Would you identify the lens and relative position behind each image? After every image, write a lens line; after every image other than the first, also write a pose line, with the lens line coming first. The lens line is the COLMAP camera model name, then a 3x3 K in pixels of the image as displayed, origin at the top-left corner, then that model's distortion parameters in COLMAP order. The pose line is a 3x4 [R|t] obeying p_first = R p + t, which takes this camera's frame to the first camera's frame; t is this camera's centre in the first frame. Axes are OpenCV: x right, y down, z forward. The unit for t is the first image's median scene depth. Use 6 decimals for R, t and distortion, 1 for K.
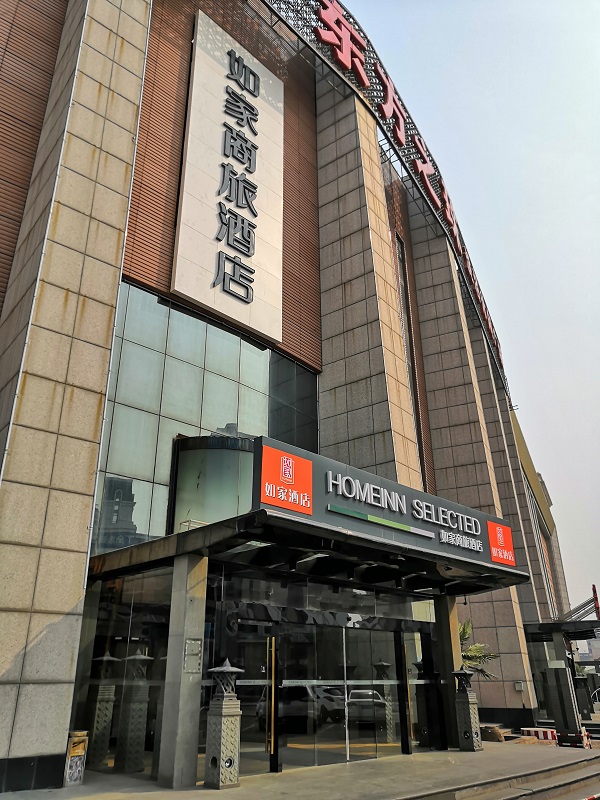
lens RADIAL K [[621.9, 0, 300.0], [0, 621.9, 400.0], [0, 0, 1]] dist [0.006108, 0.007511]
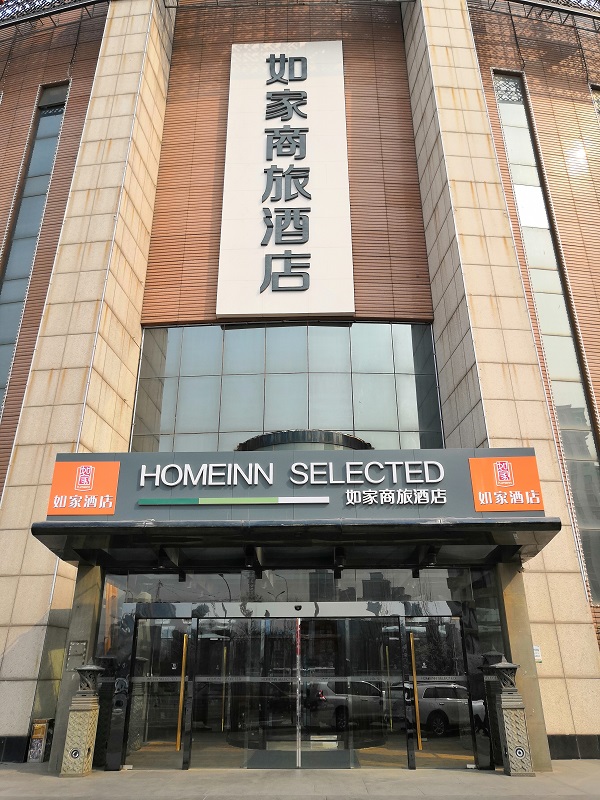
lens RADIAL K [[621.9, 0, 300.0], [0, 621.9, 400.0], [0, 0, 1]] dist [0.006108, 0.007511]
pose [[0.676766, -0.300469, -0.672091, 0.780430], [0.305740, 0.945182, -0.114691, 0.176903], [0.669709, -0.127866, 0.731533, 0.395689]]
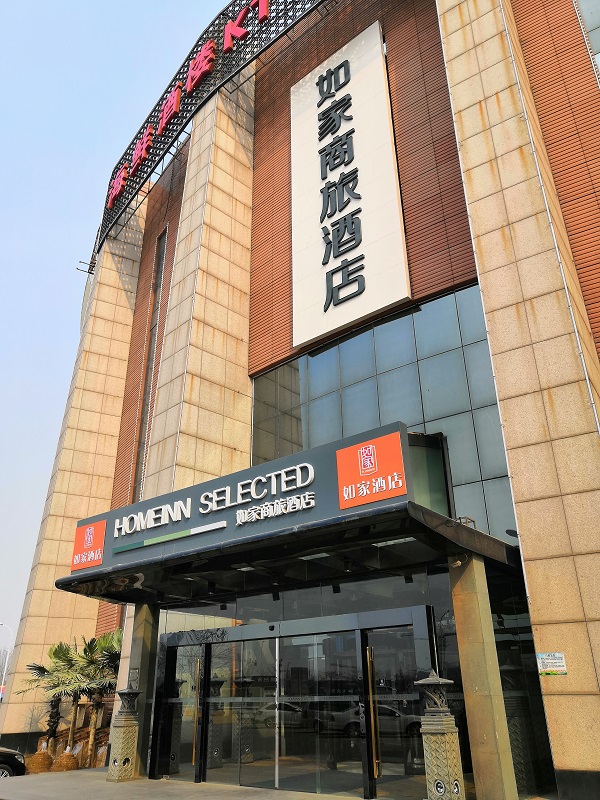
lens RADIAL K [[622.8, 0, 295.5], [0, 622.8, 401.2], [0, 0, 1]] dist [0.000295, 0.001607]
pose [[0.071468, -0.427872, -0.901009, 1.050558], [0.424105, 0.830632, -0.360811, 0.425526], [0.902788, -0.356337, 0.240826, 0.946852]]
